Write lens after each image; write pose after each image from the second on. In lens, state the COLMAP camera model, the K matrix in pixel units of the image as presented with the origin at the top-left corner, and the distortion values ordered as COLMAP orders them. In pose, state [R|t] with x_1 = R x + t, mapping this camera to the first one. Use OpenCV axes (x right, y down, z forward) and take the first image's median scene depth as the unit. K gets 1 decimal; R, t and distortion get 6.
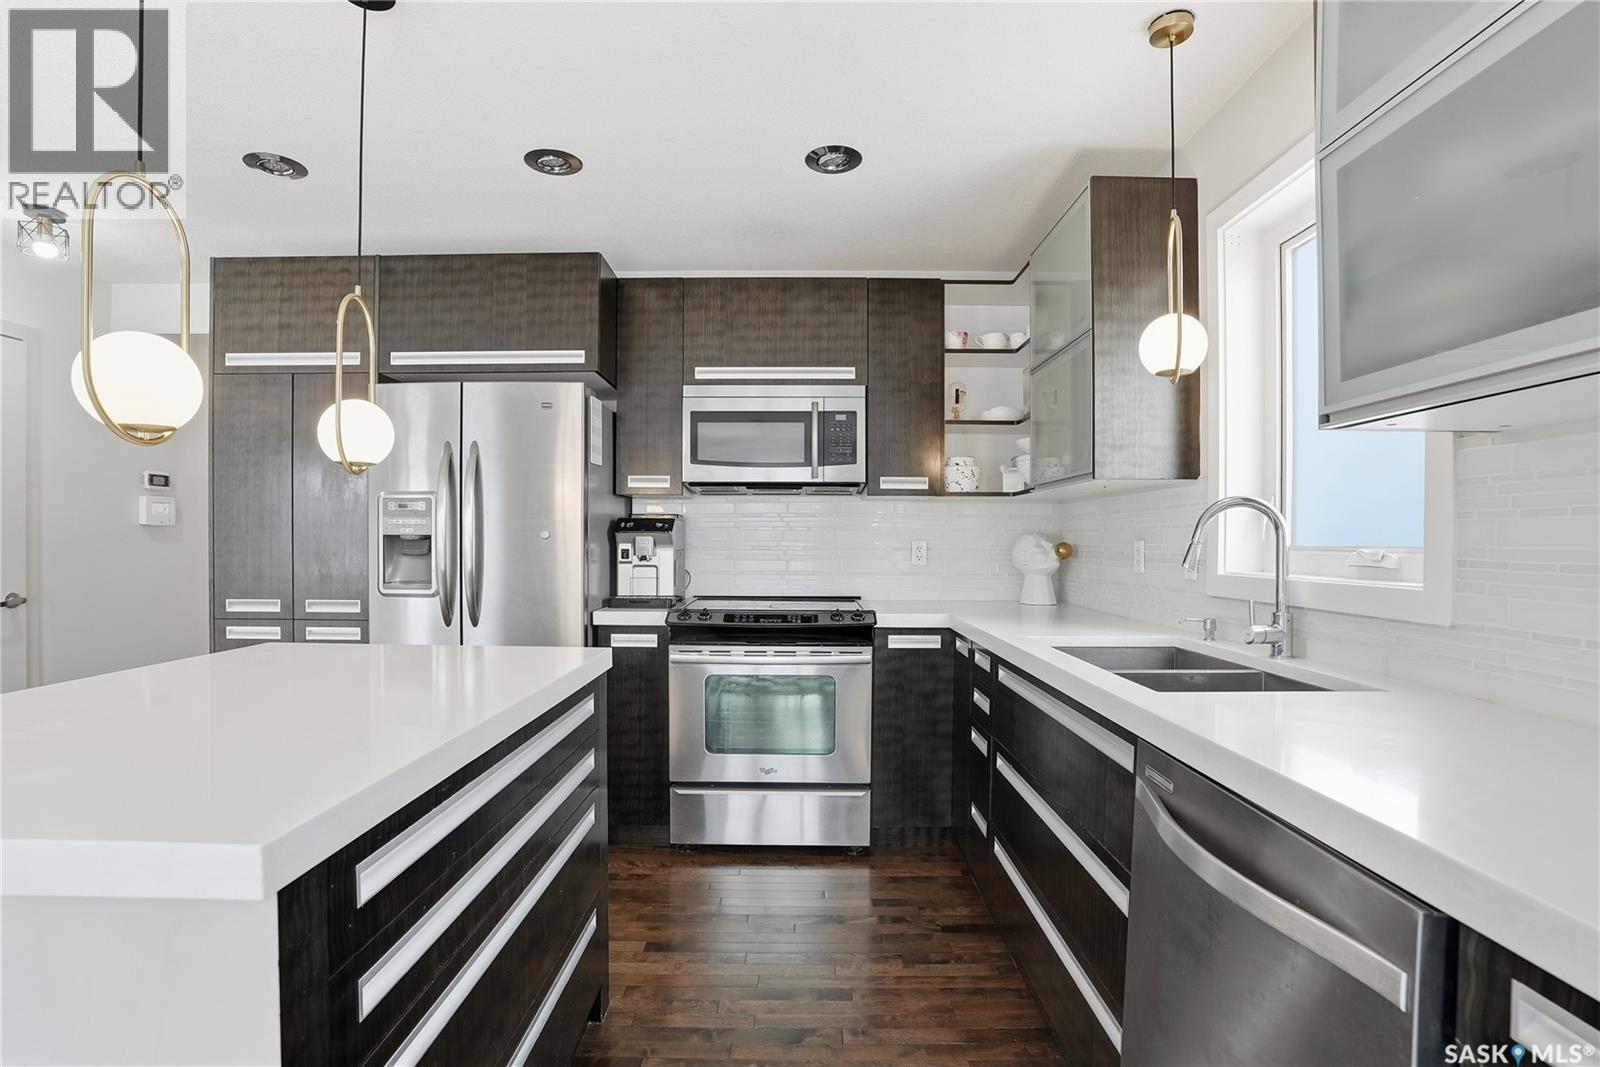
lens RADIAL K [[770.1, 0, 800.3], [0, 770.1, 544.0], [0, 0, 1]] dist [-0.071464, 0.026326]
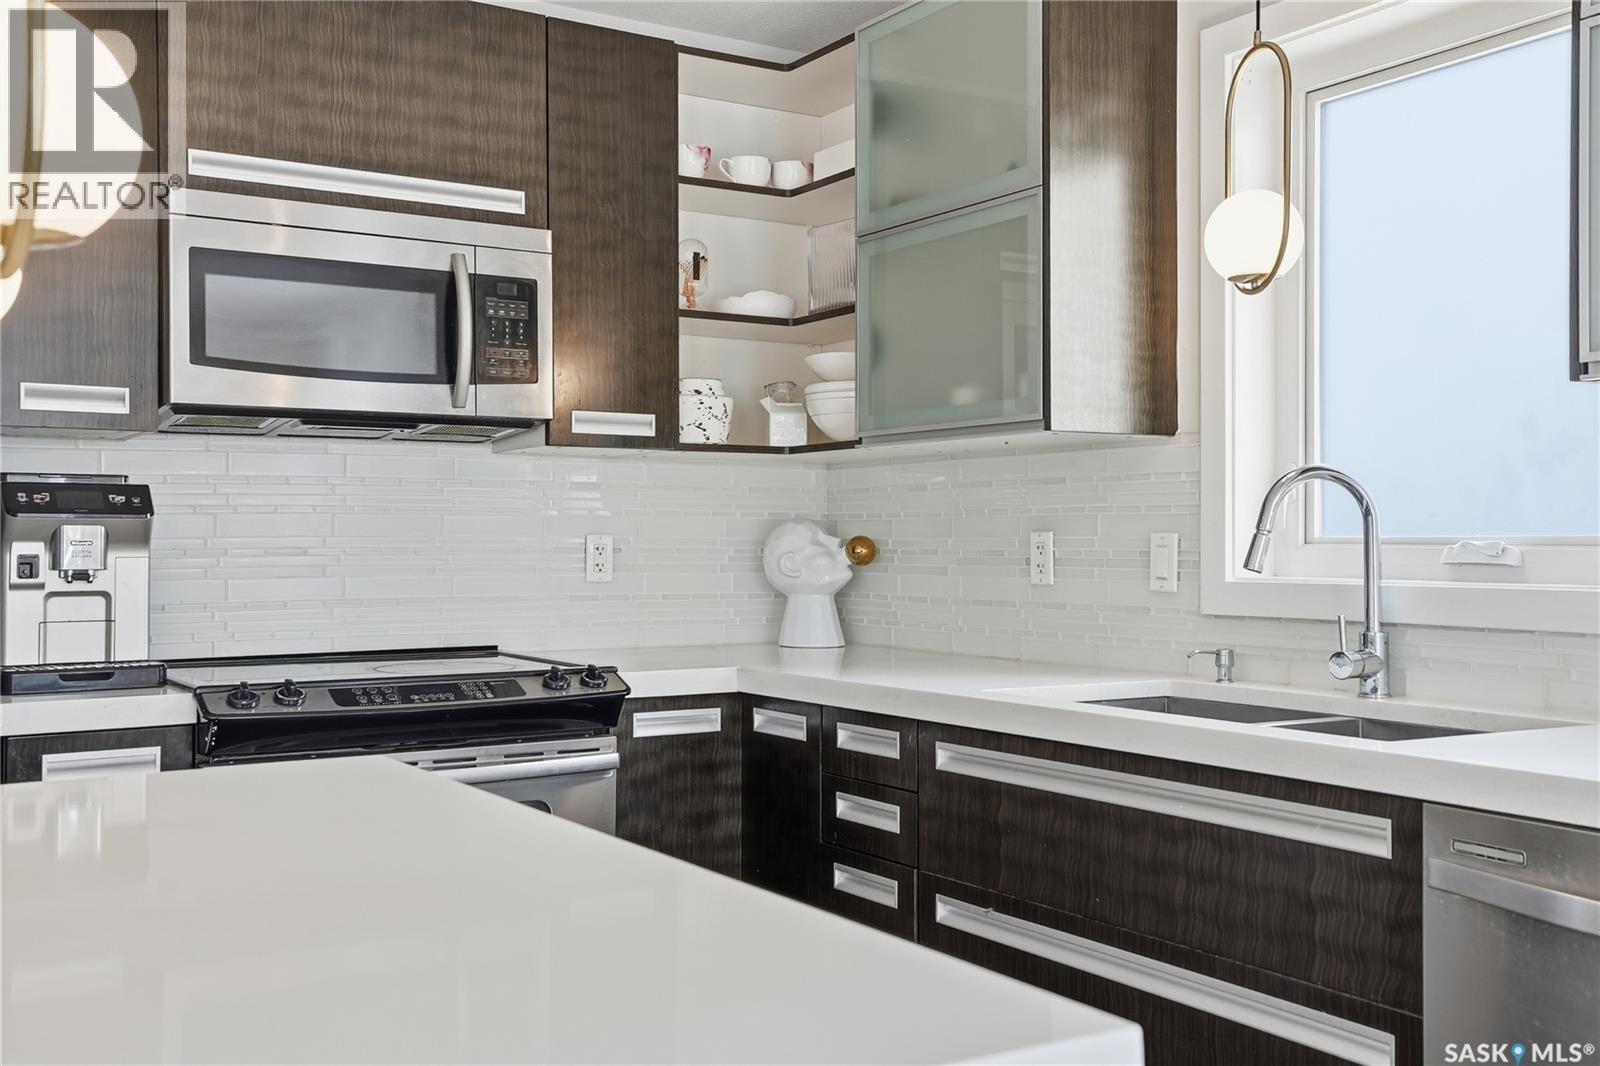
lens RADIAL K [[1571.3, 0, 800.0], [0, 1571.3, 533.0], [0, 0, 1]] dist [0.033785, 0.015591]
pose [[0.844140, -0.002220, 0.536119, -0.339563], [0.006611, 0.999959, -0.006267, 0.002736], [-0.536082, 0.008834, 0.844119, 0.026346]]
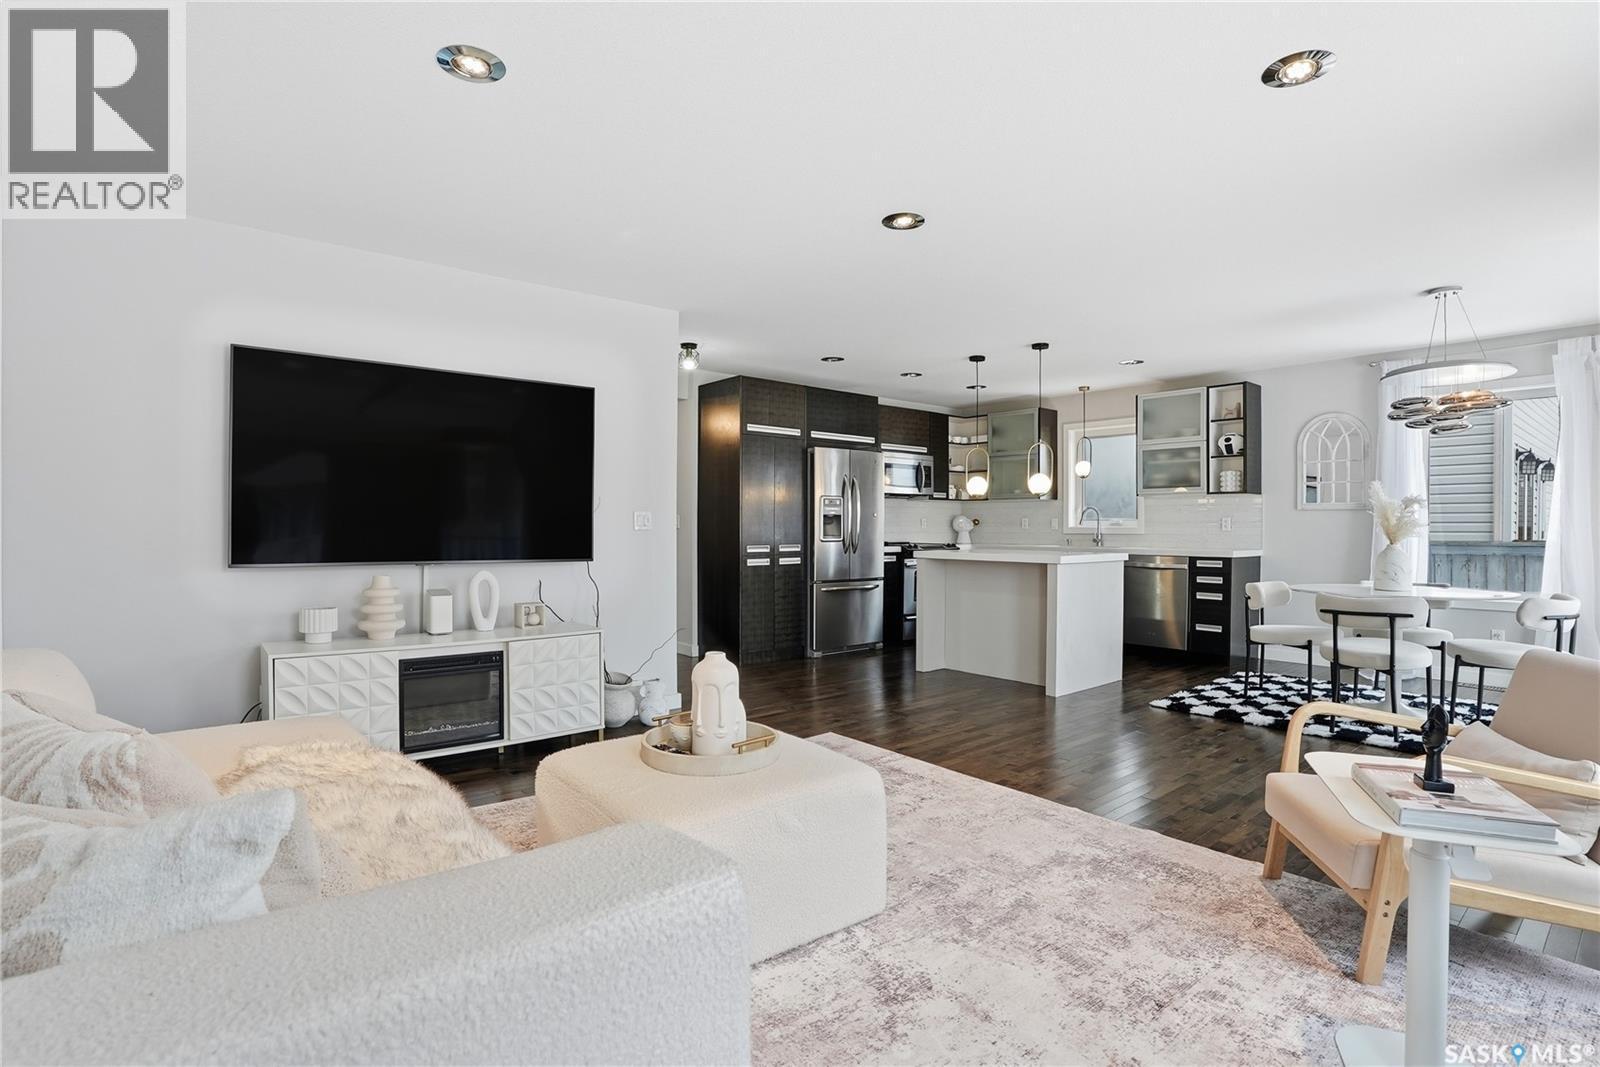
lens RADIAL K [[770.1, 0, 800.3], [0, 770.1, 544.0], [0, 0, 1]] dist [-0.071464, 0.026326]
pose [[0.763744, -0.018948, 0.645241, -1.872370], [0.004724, 0.999706, 0.023766, 0.018211], [-0.645502, -0.015103, 0.763610, -0.639599]]
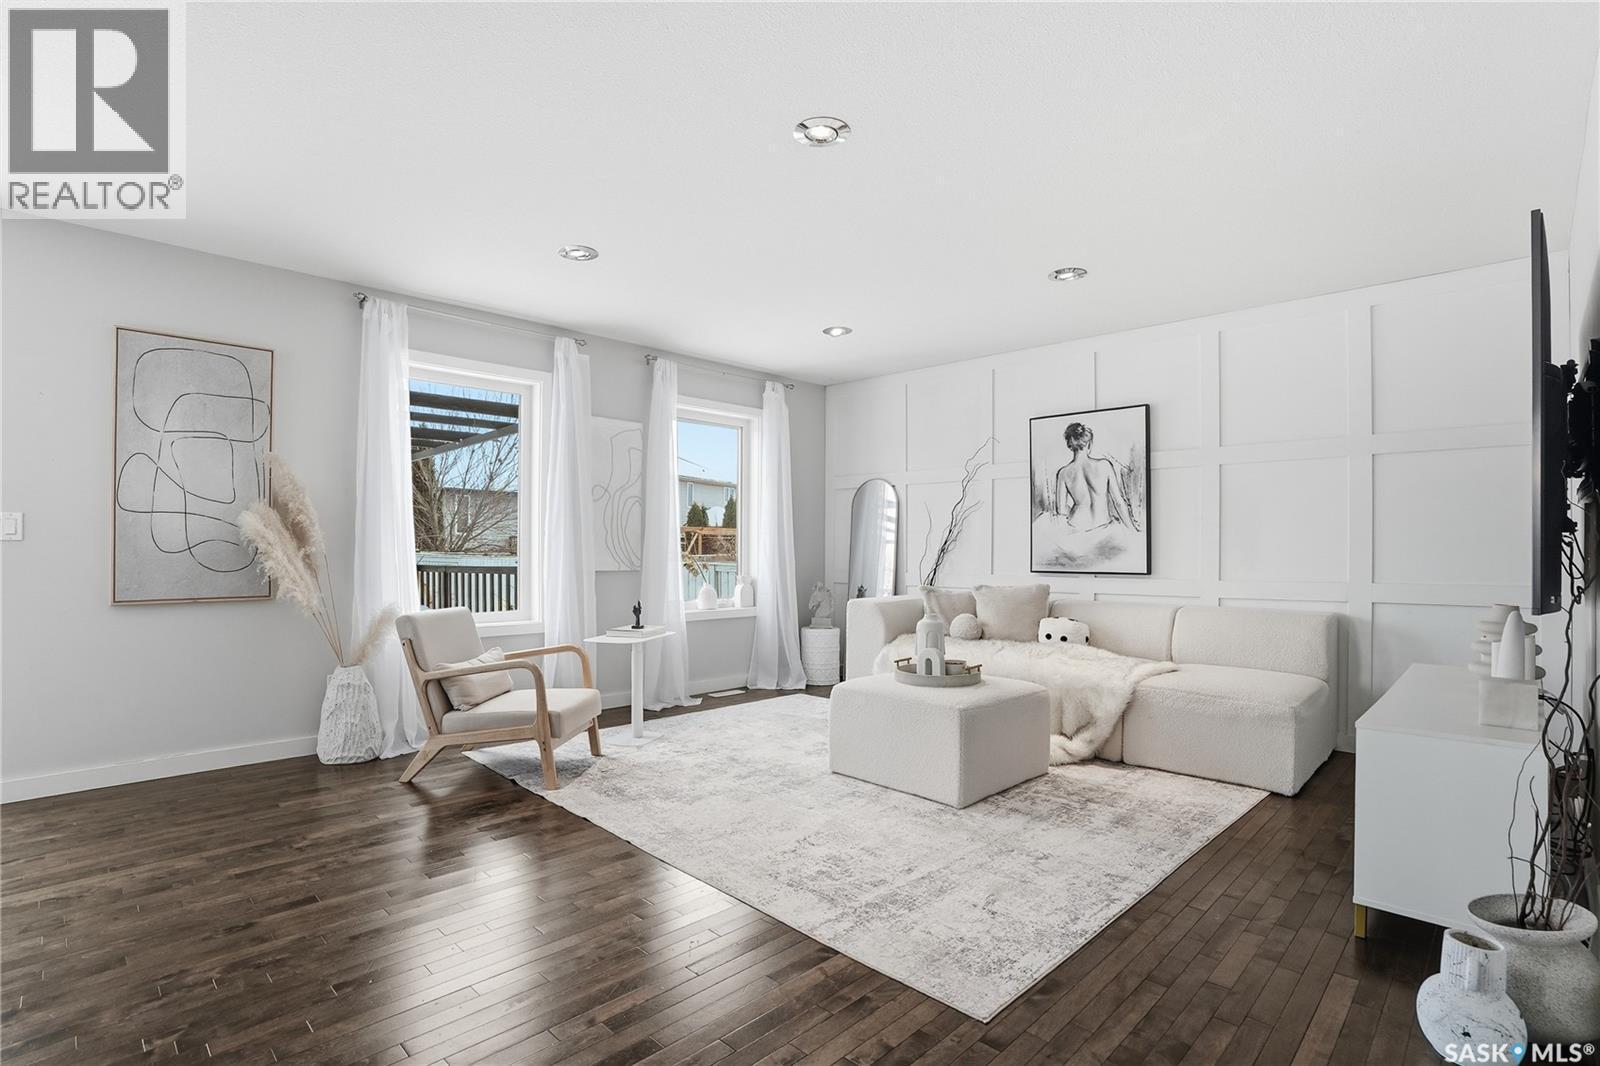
lens RADIAL K [[784.9, 0, 797.2], [0, 784.9, 551.1], [0, 0, 1]] dist [-0.070661, 0.029234]
pose [[-0.696306, -0.002386, -0.717741, -0.494362], [-0.009241, 0.999941, 0.005641, 0.034355], [0.717685, 0.010560, -0.696288, 0.613778]]
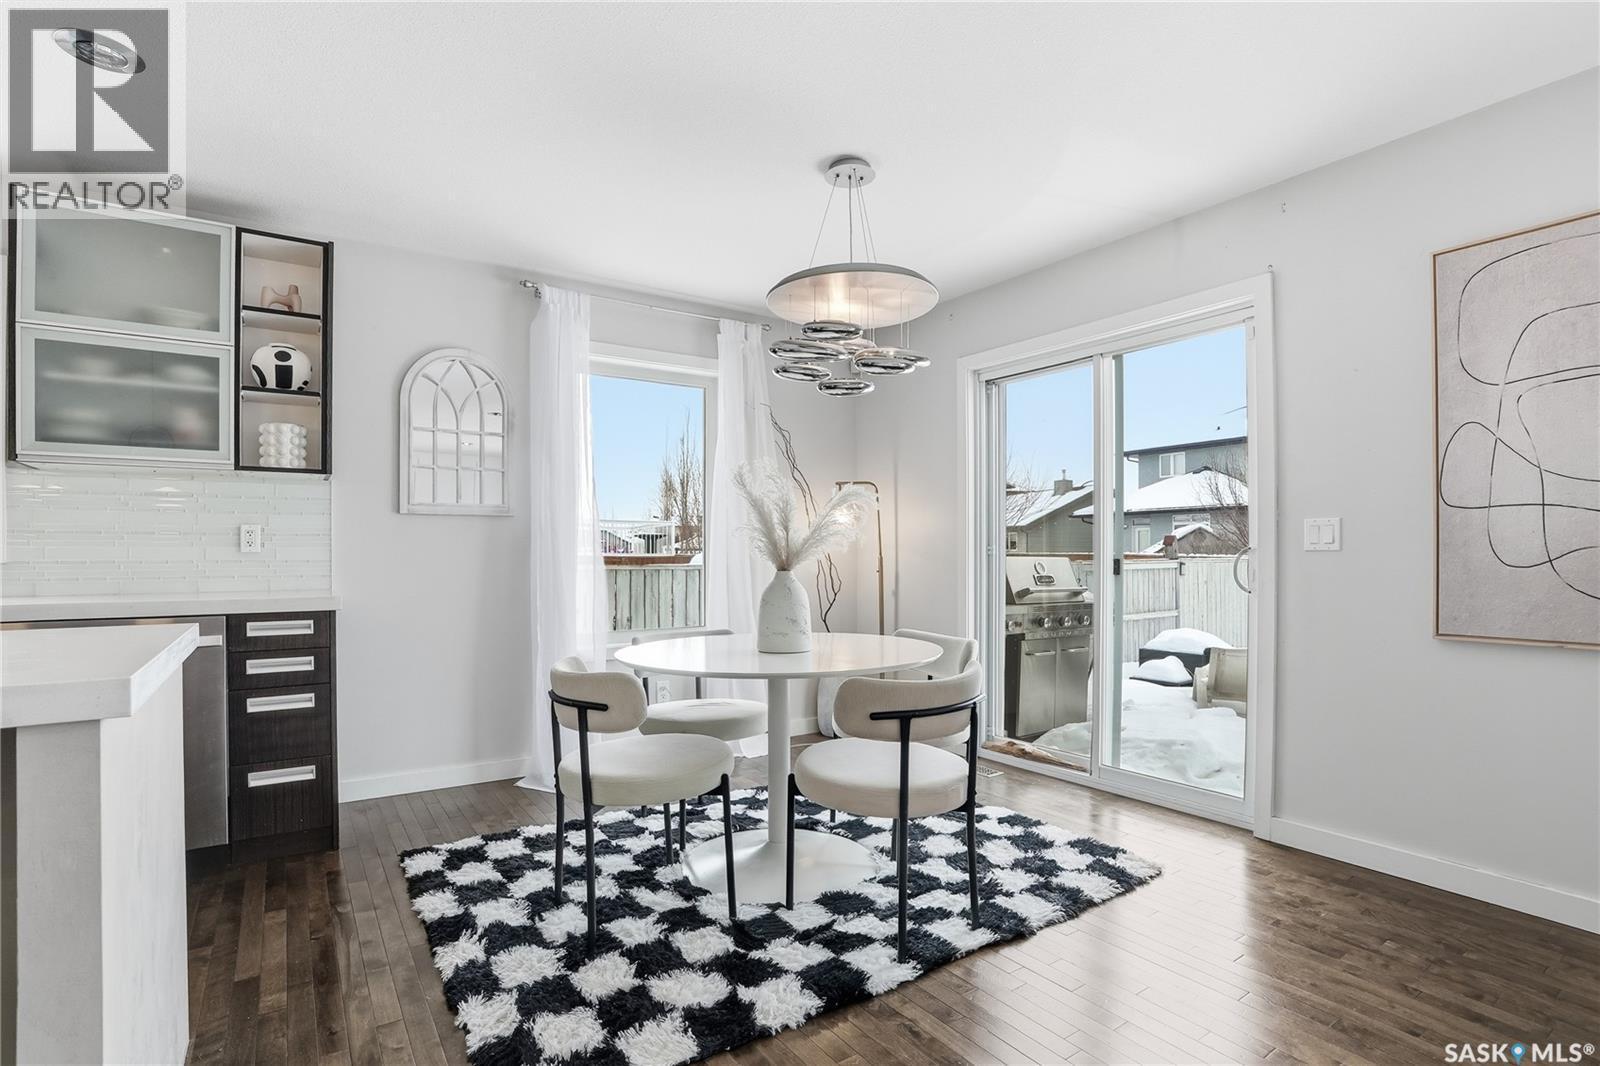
lens RADIAL K [[784.9, 0, 797.2], [0, 784.9, 551.1], [0, 0, 1]] dist [-0.070661, 0.029234]
pose [[-0.565423, -0.002521, 0.824797, -0.842791], [0.001593, 0.999990, 0.004149, 0.032108], [-0.824799, 0.003660, -0.565414, 0.168880]]
